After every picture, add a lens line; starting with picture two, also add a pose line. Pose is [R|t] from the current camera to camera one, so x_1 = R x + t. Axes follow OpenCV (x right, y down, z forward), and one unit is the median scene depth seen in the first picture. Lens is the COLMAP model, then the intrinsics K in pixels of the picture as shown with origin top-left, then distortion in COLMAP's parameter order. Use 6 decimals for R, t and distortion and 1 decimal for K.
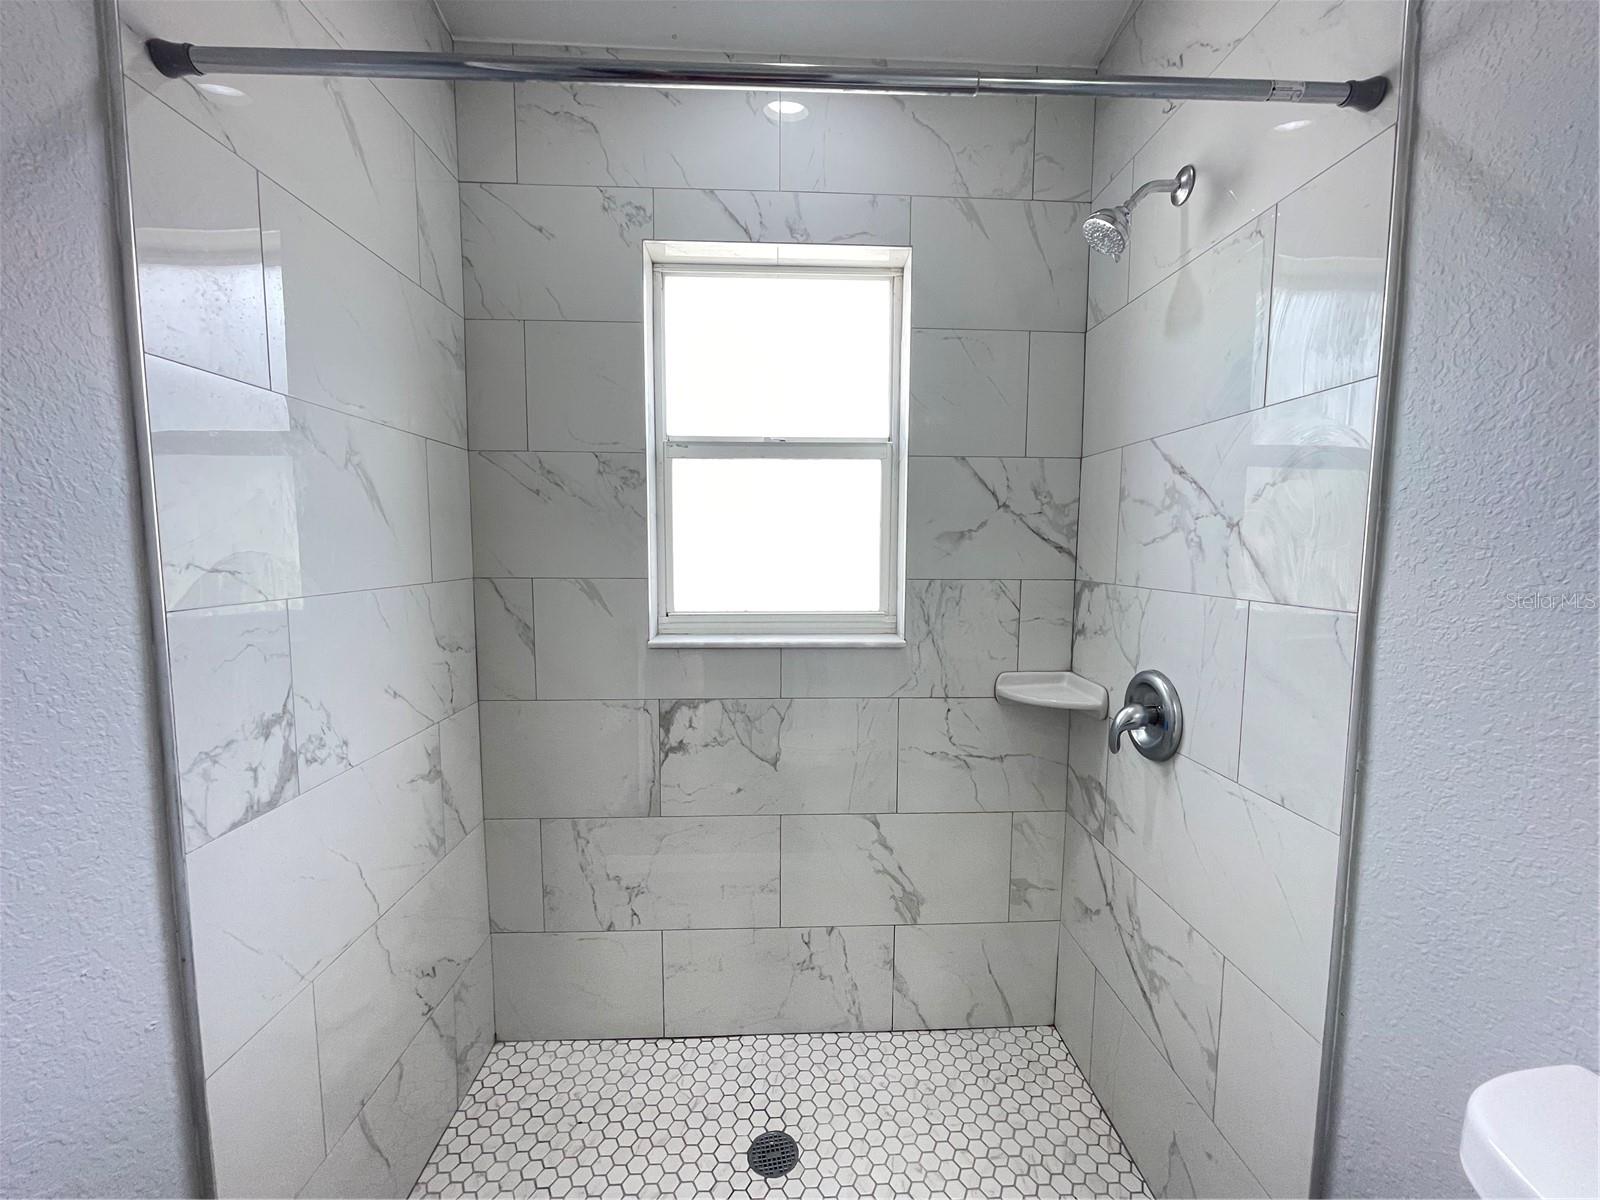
lens RADIAL K [[641.0, 0, 800.0], [0, 641.0, 600.0], [0, 0, 1]] dist [-0.002785, 0.000119]
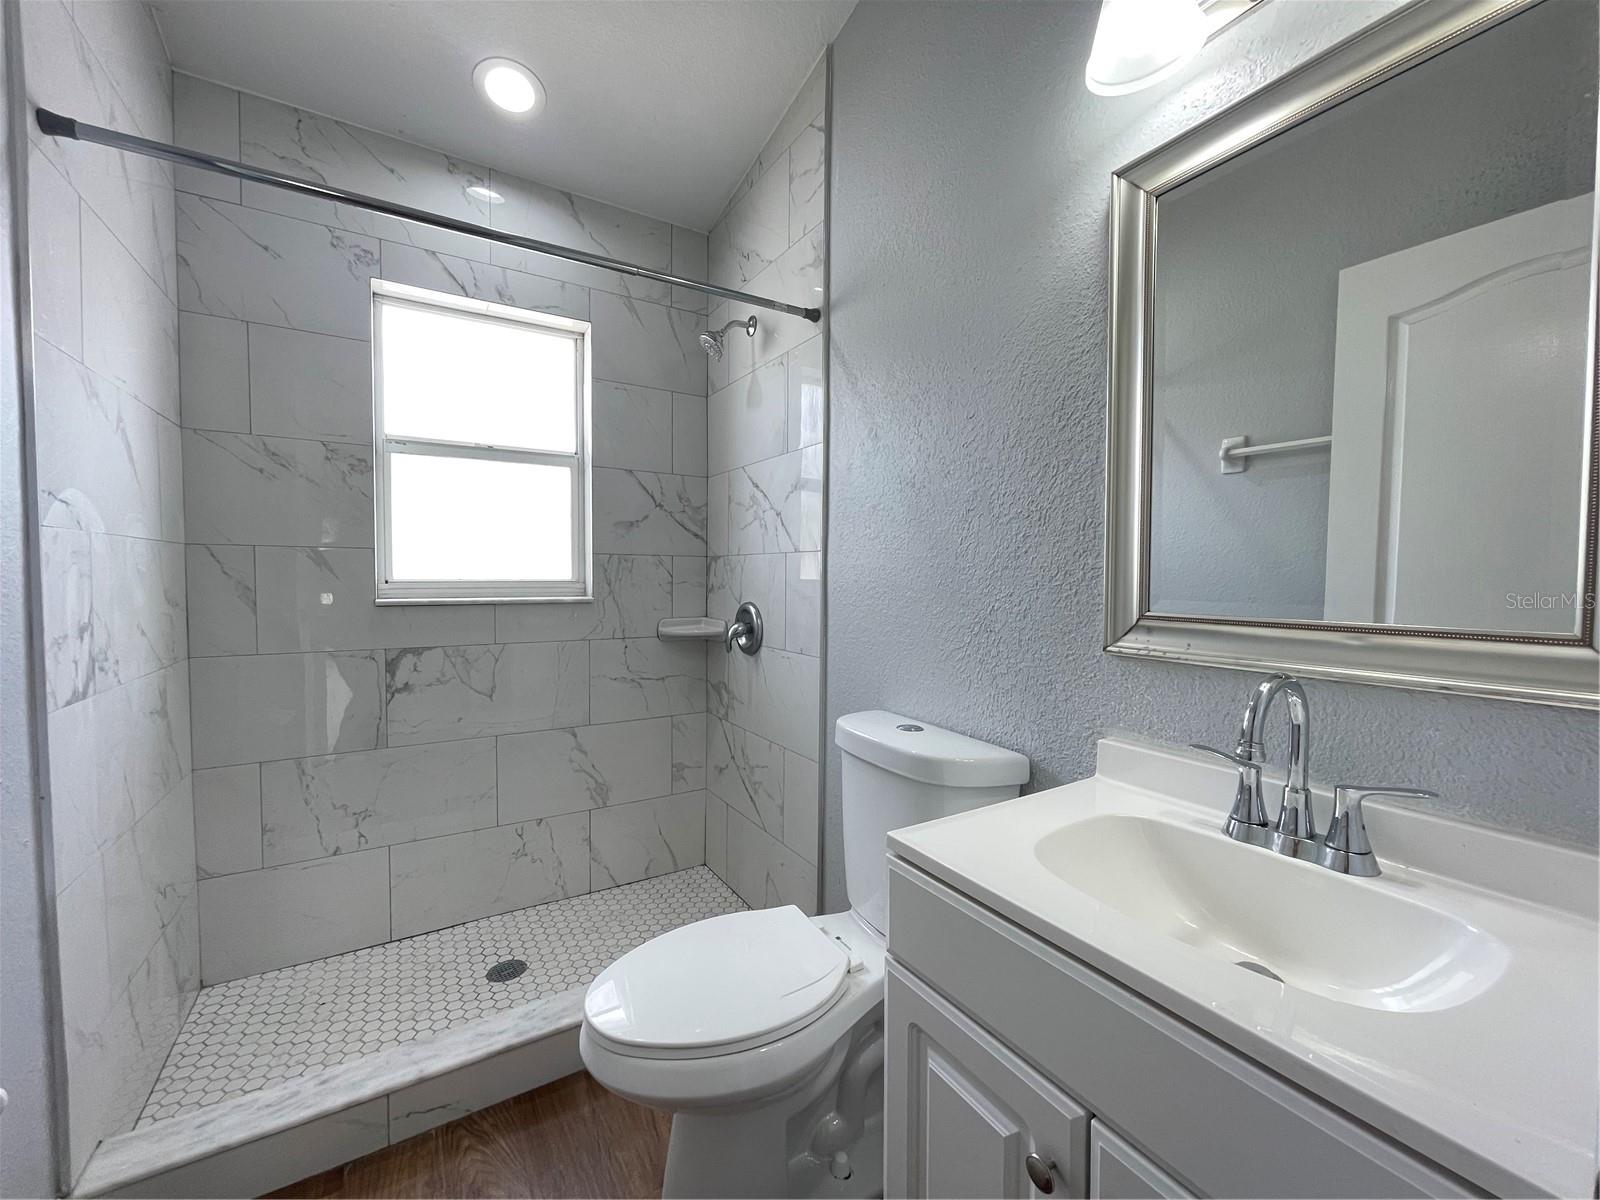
lens RADIAL K [[648.0, 0, 801.5], [0, 648.0, 600.2], [0, 0, 1]] dist [-0.003791, 0.000933]
pose [[0.870962, -0.017282, 0.491047, -0.137405], [0.039910, 0.998567, -0.035644, 0.141687], [-0.489727, 0.050642, 0.870404, -0.462803]]
